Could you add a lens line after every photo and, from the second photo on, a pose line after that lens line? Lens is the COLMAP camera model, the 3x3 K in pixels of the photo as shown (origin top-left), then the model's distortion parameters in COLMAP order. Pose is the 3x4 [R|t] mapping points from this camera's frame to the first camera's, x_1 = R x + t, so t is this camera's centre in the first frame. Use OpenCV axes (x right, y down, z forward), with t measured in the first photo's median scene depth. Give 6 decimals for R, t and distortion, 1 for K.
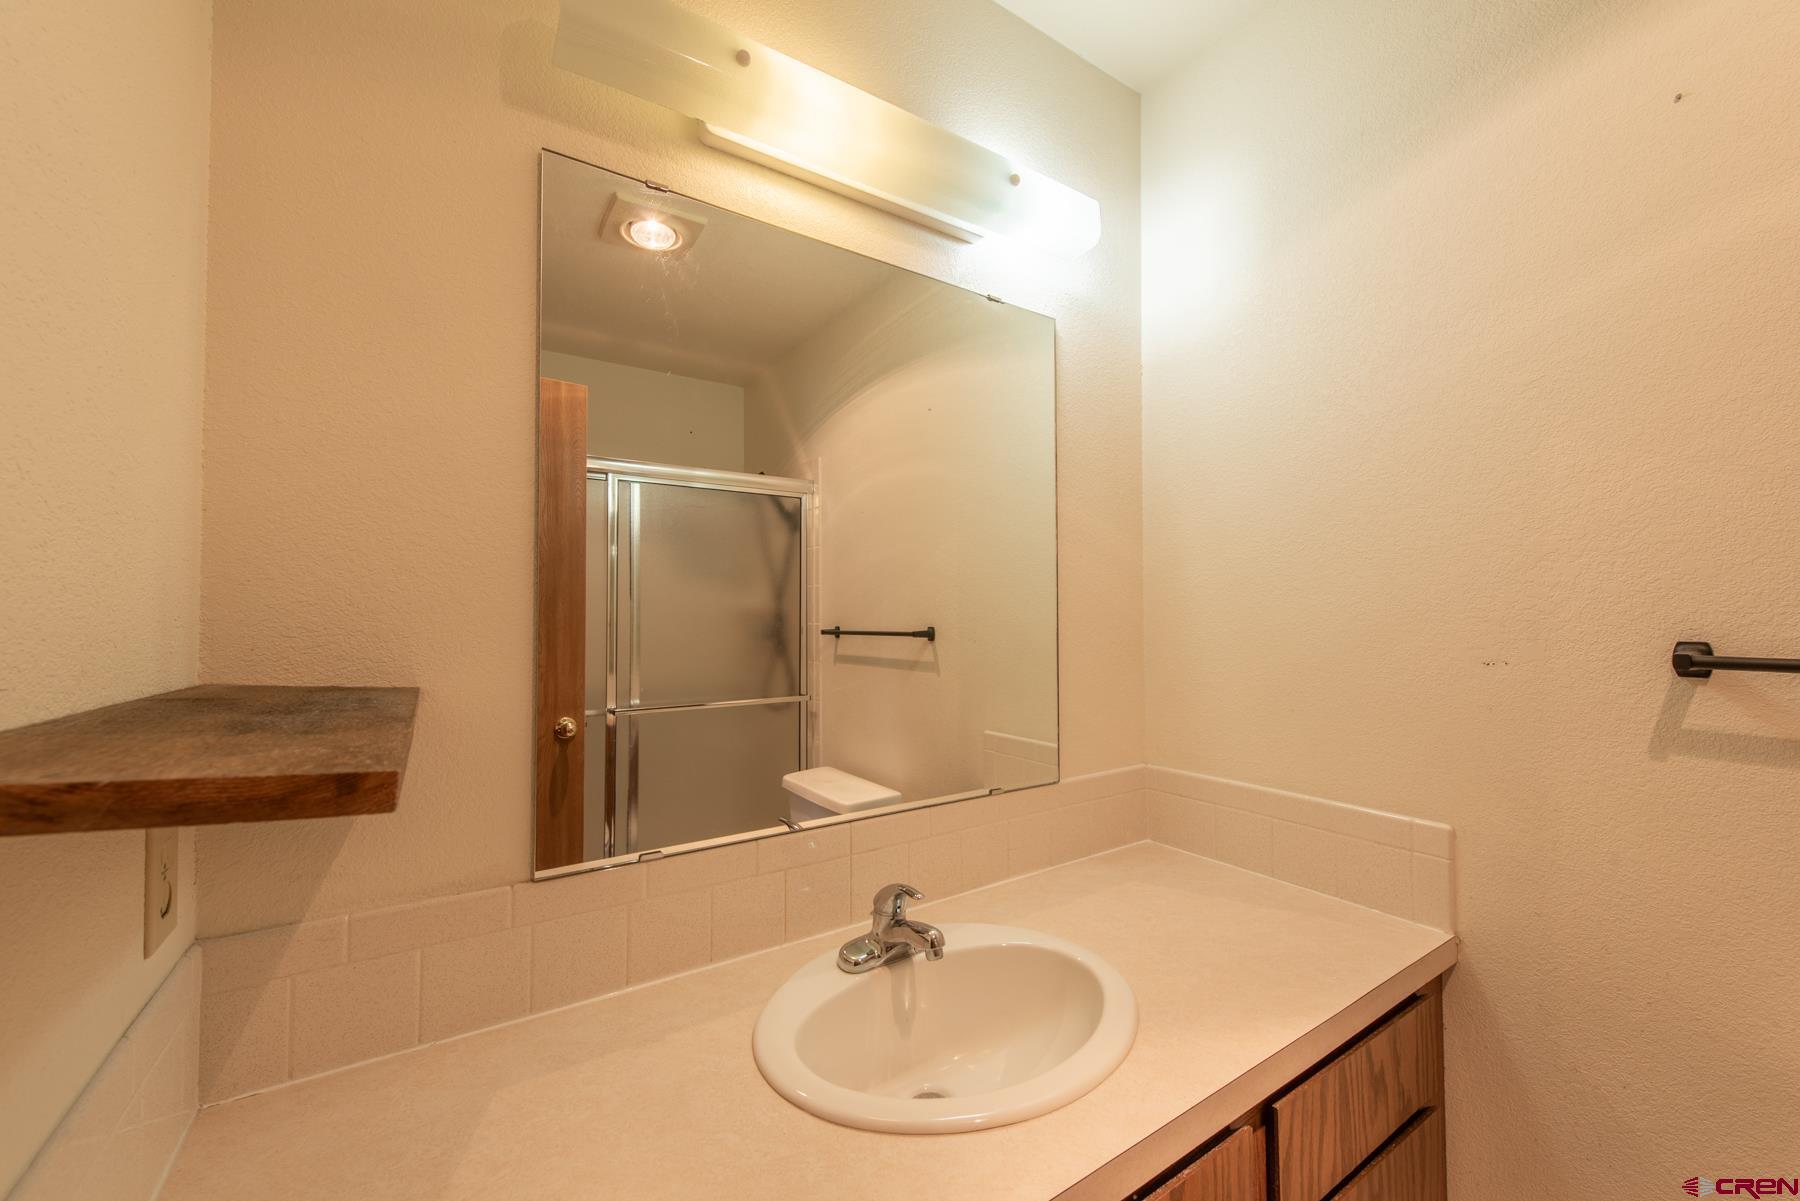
lens RADIAL K [[710.0, 0, 903.5], [0, 710.0, 601.9], [0, 0, 1]] dist [0.013194, -0.003522]
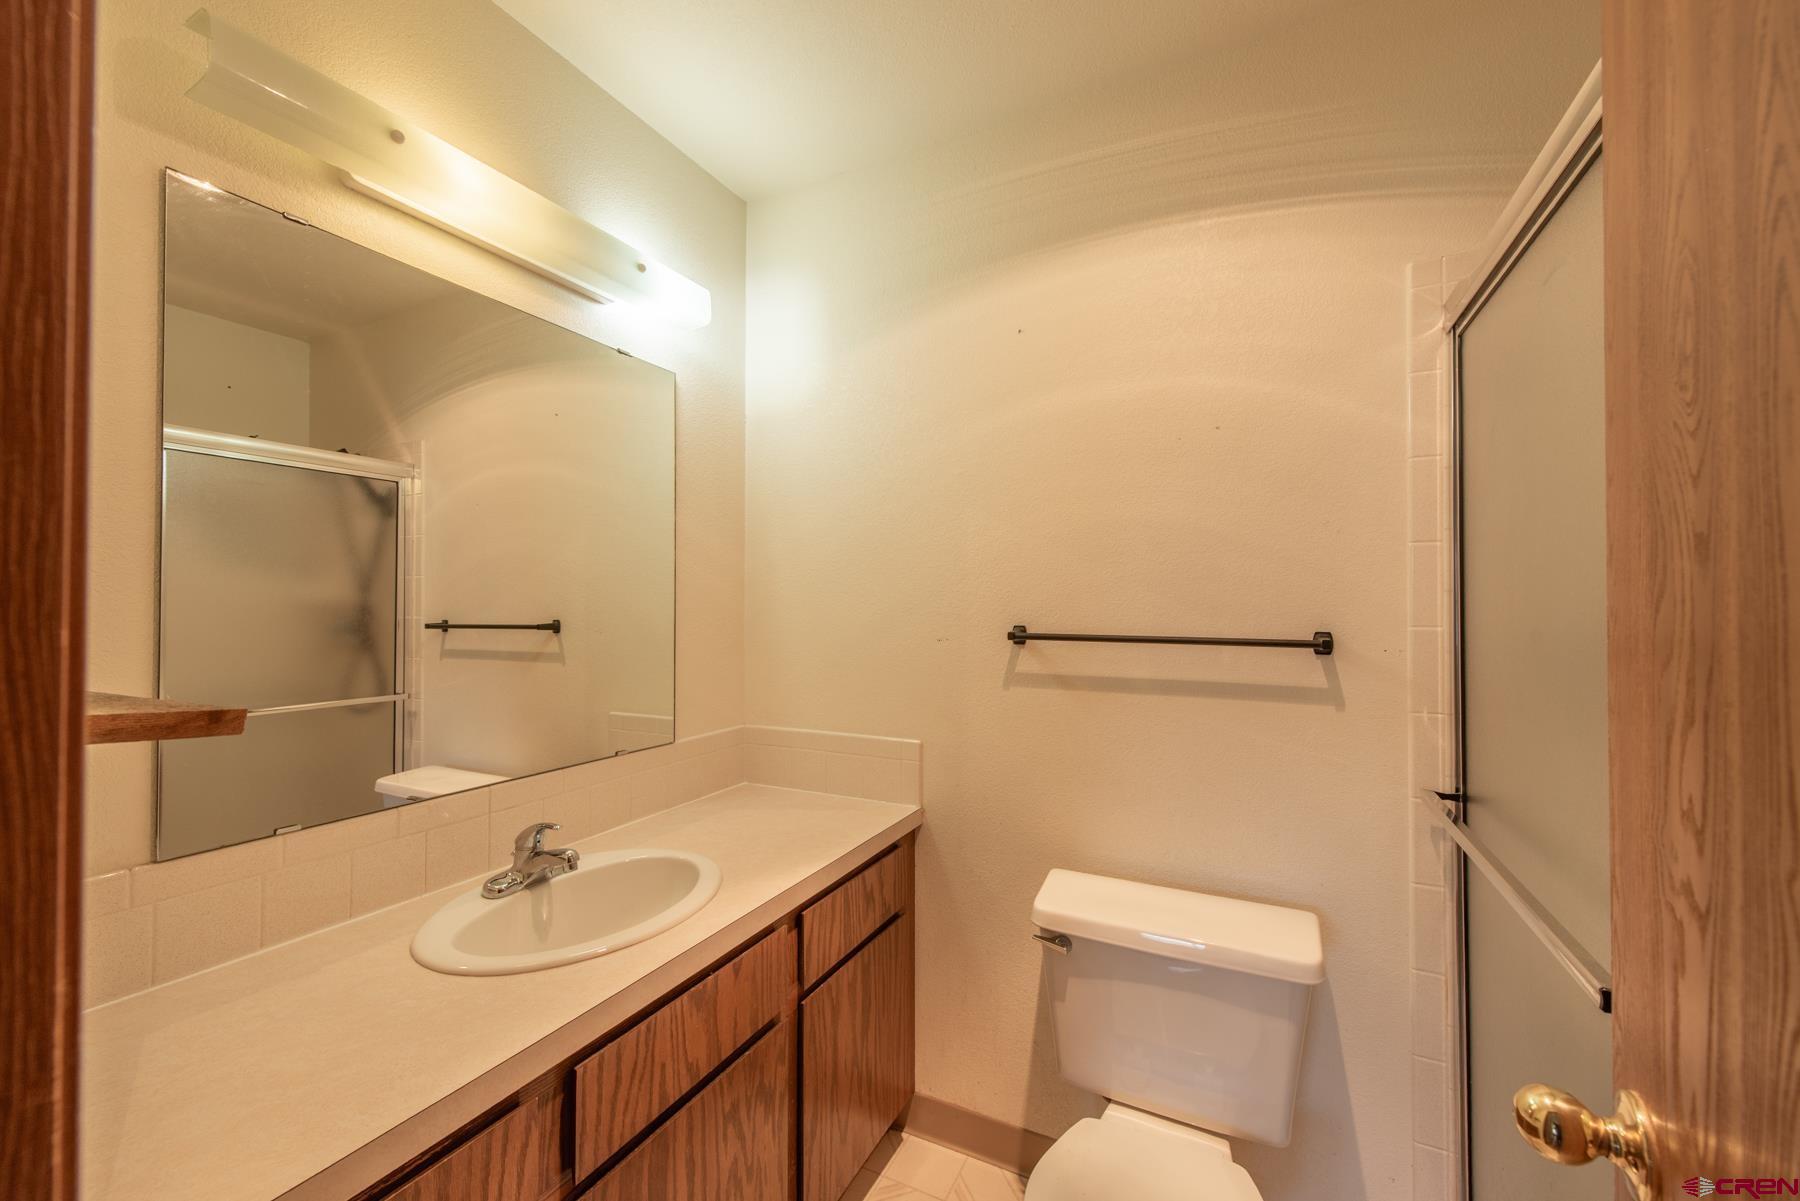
lens RADIAL K [[710.0, 0, 903.4], [0, 710.0, 596.5], [0, 0, 1]] dist [0.013194, -0.003522]
pose [[0.873204, 0.009504, 0.487262, -0.056521], [-0.011628, 0.999931, 0.001336, -0.015389], [-0.487216, -0.006832, 0.873255, -0.383351]]
